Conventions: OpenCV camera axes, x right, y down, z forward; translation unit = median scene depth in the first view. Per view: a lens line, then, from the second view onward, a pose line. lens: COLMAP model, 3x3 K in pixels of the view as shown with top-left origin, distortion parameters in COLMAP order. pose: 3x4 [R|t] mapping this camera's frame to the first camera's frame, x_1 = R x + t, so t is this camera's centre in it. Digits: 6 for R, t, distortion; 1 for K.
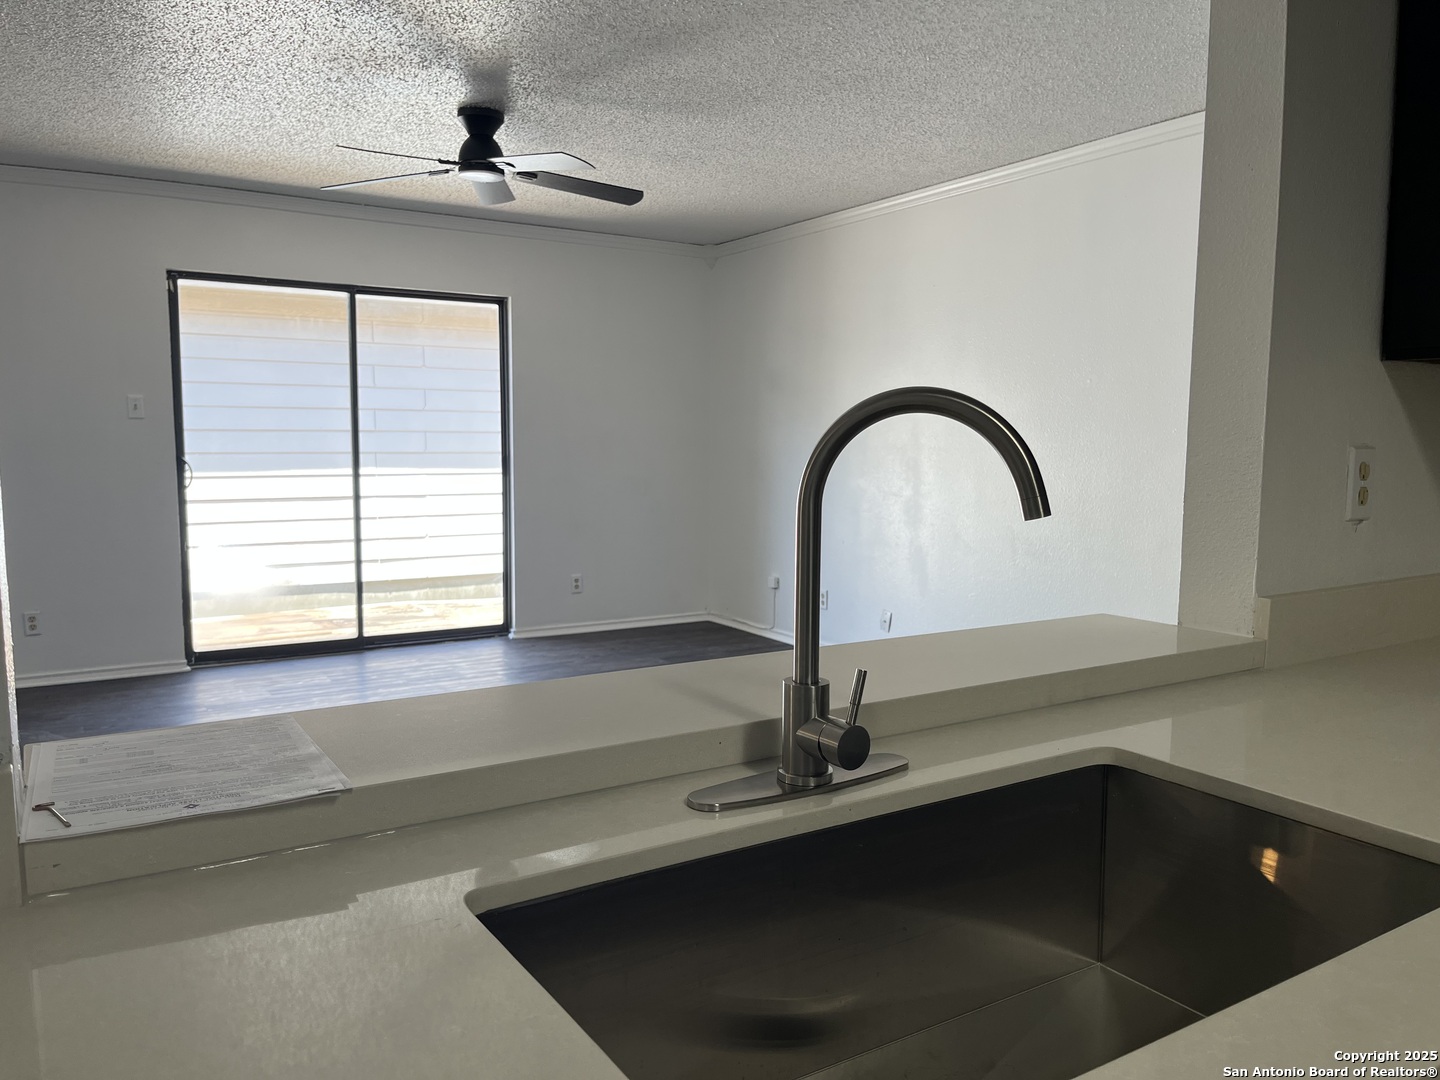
lens RADIAL K [[1097.4, 0, 716.0], [0, 1097.4, 546.7], [0, 0, 1]] dist [0.054957, -0.081244]
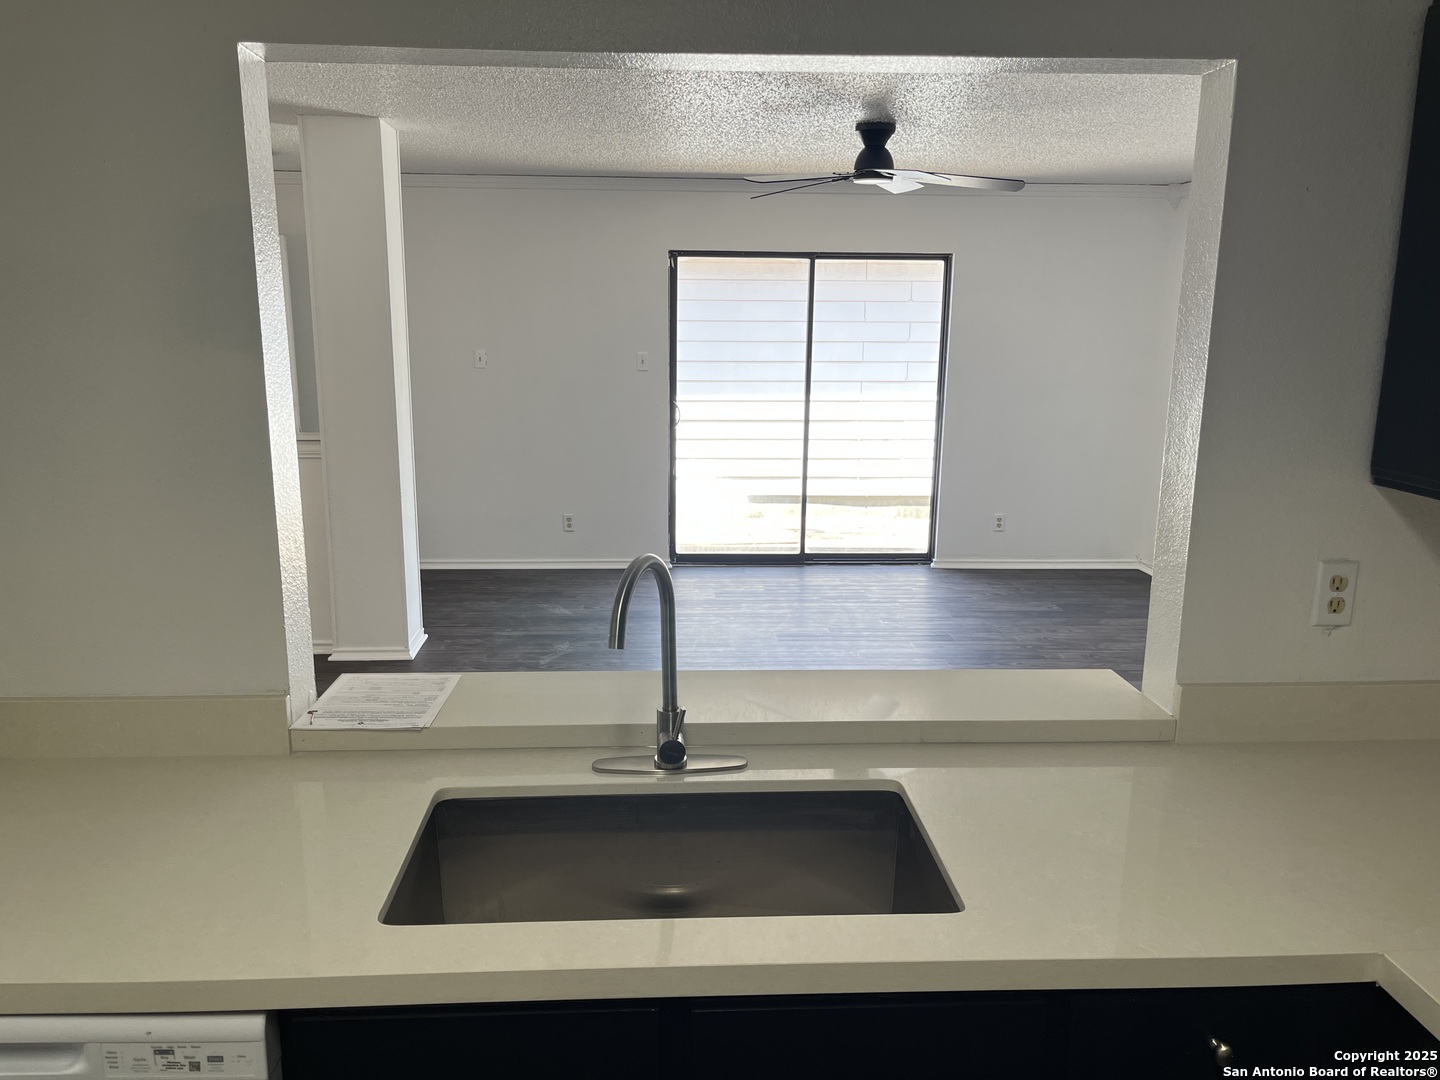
lens RADIAL K [[1097.4, 0, 716.0], [0, 1097.4, 546.7], [0, 0, 1]] dist [0.054957, -0.081244]
pose [[0.870425, 0.102582, -0.481496, 0.184283], [-0.052675, 0.991841, 0.116087, -0.064302], [0.489476, -0.075683, 0.868726, -0.083404]]
